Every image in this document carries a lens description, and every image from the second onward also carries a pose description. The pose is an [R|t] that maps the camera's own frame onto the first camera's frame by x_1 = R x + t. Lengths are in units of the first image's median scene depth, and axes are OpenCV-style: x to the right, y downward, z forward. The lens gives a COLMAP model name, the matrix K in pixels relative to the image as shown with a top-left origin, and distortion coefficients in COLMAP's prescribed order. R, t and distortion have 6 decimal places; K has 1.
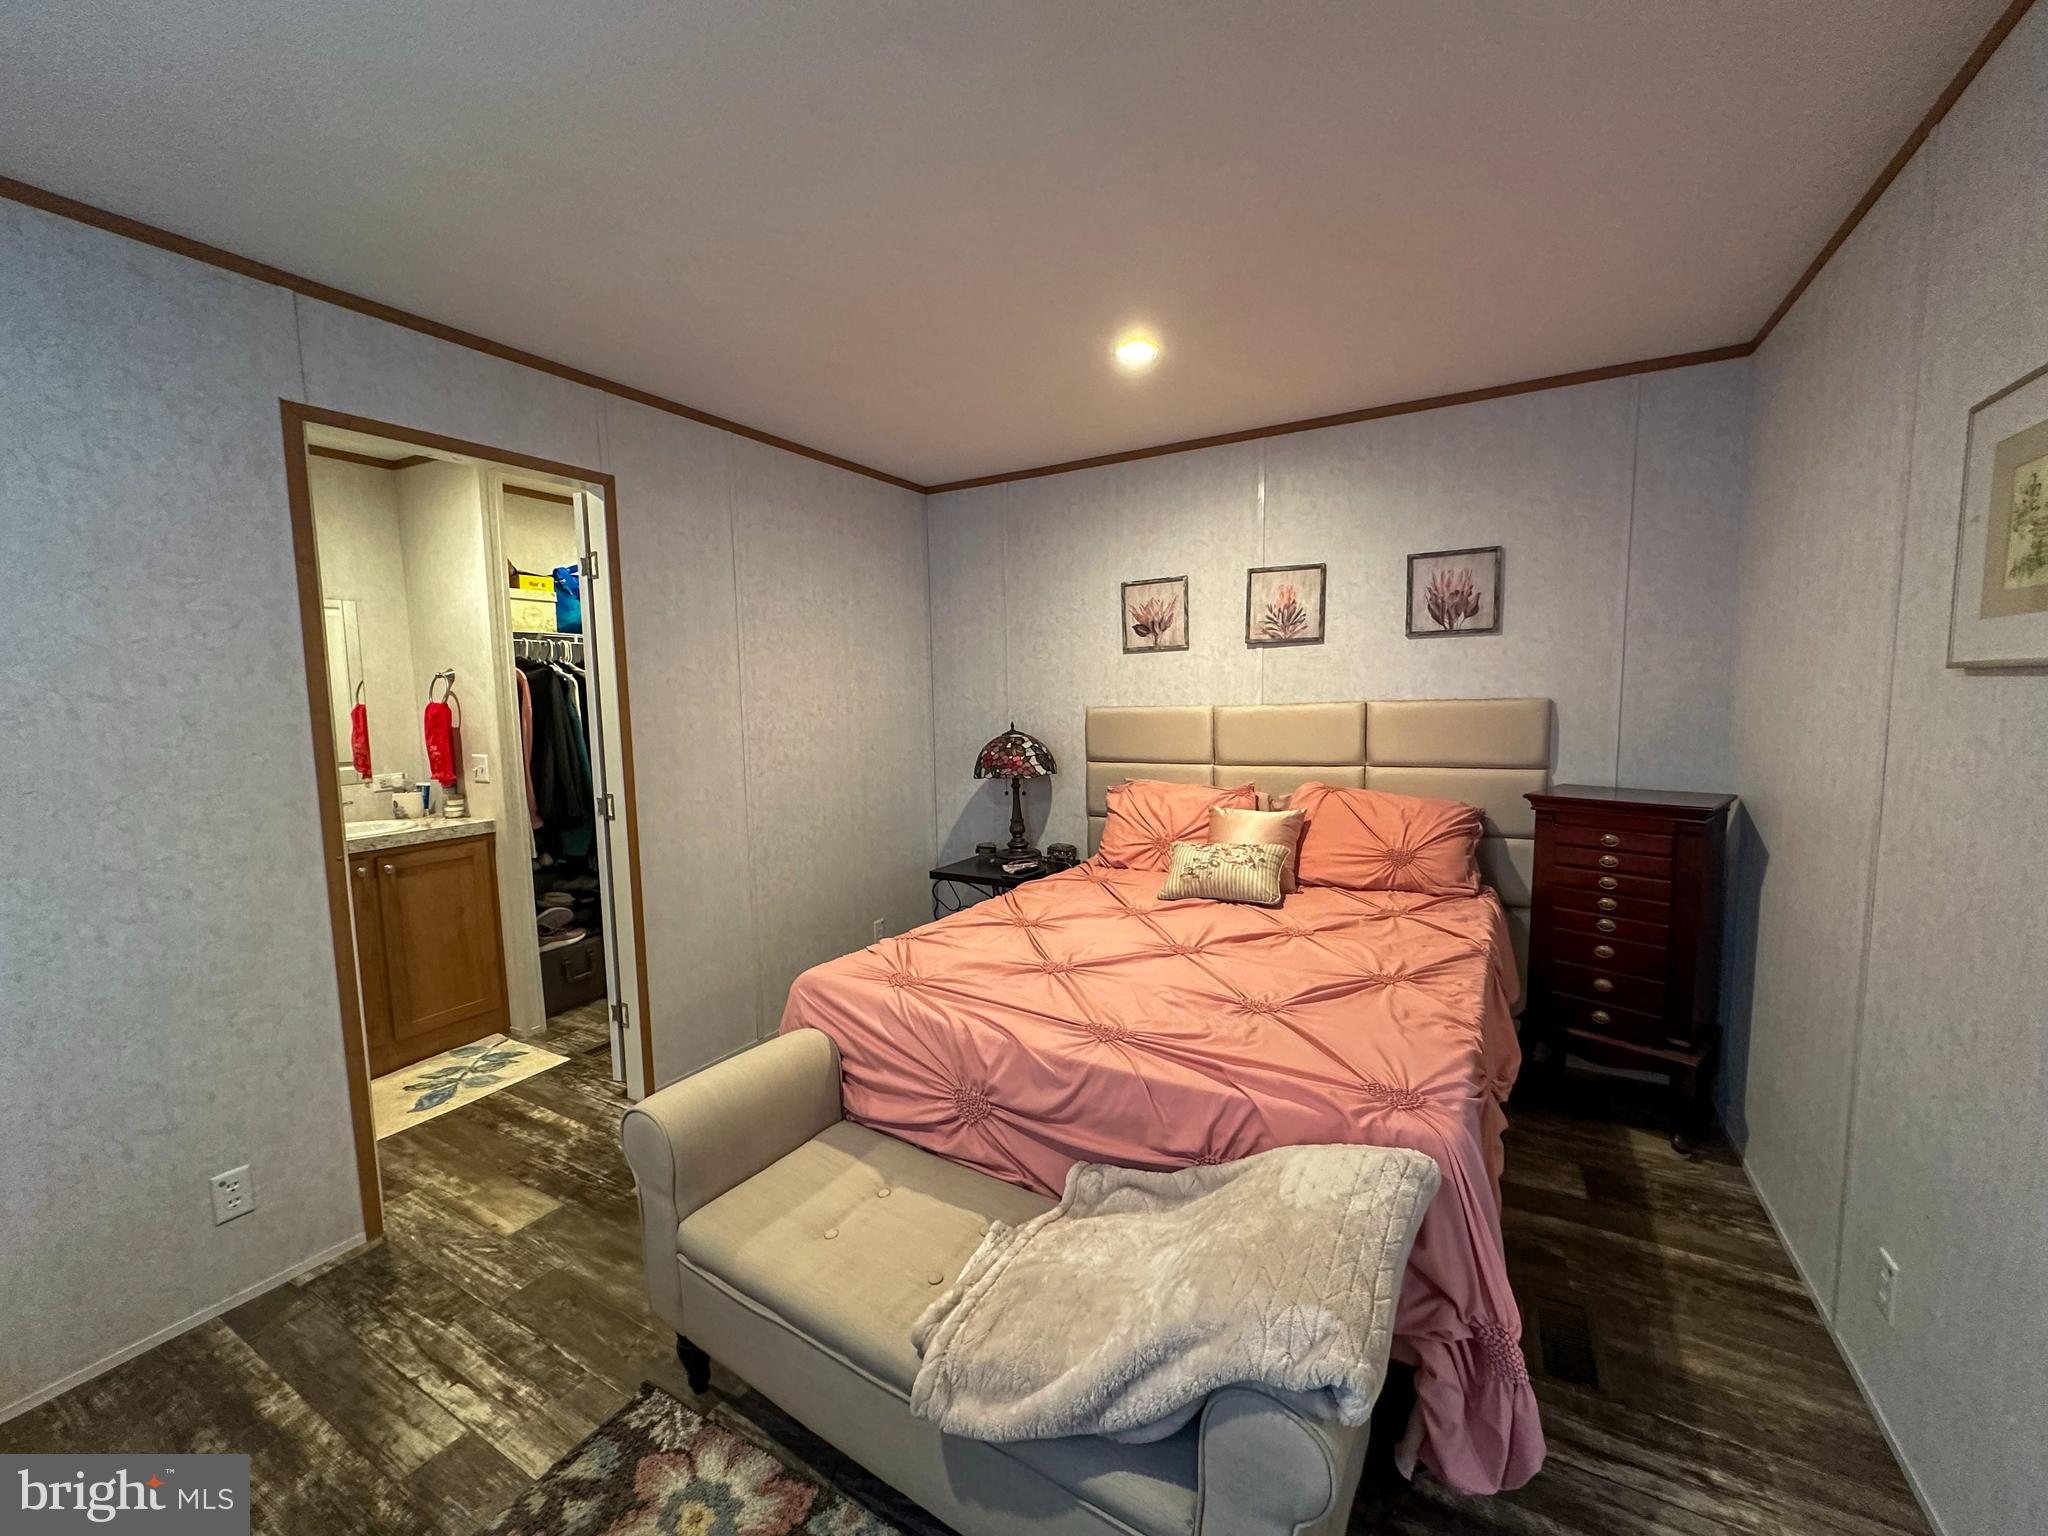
lens RADIAL K [[813.8, 0, 1042.0], [0, 813.8, 764.5], [0, 0, 1]] dist [-0.002407, 0.001134]
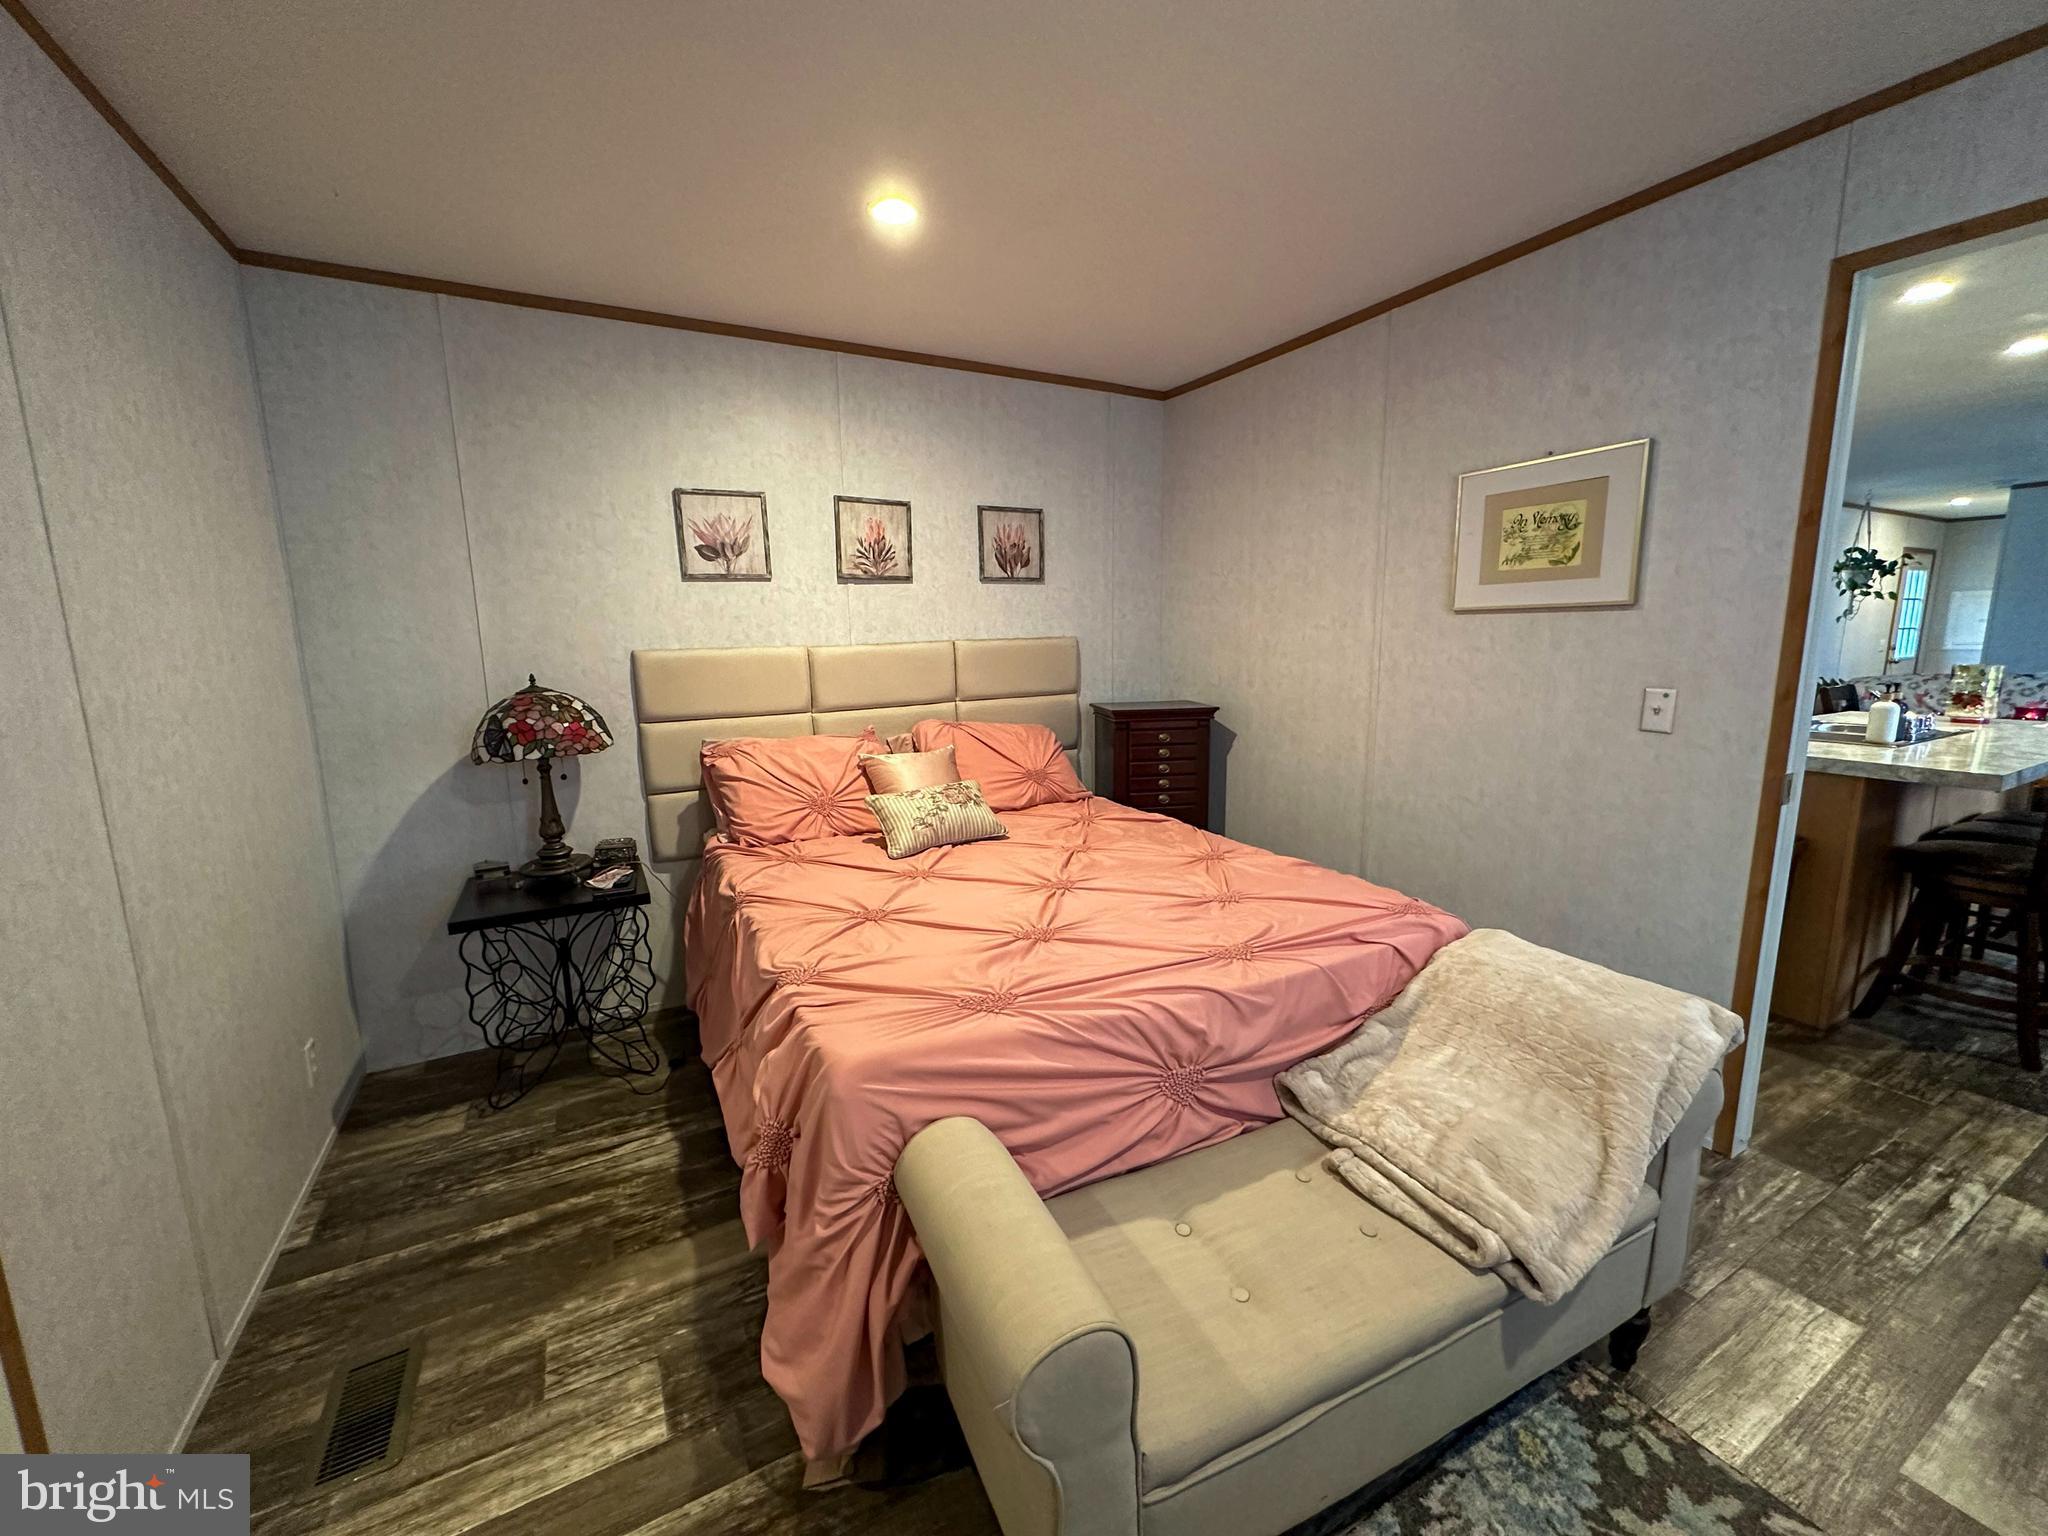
lens RADIAL K [[813.8, 0, 1017.3], [0, 813.8, 762.3], [0, 0, 1]] dist [-0.002407, 0.001134]
pose [[0.533973, -0.120720, 0.836839, -0.452496], [0.082338, 0.992475, 0.090634, -0.008929], [-0.841483, 0.020508, 0.539894, 0.350388]]
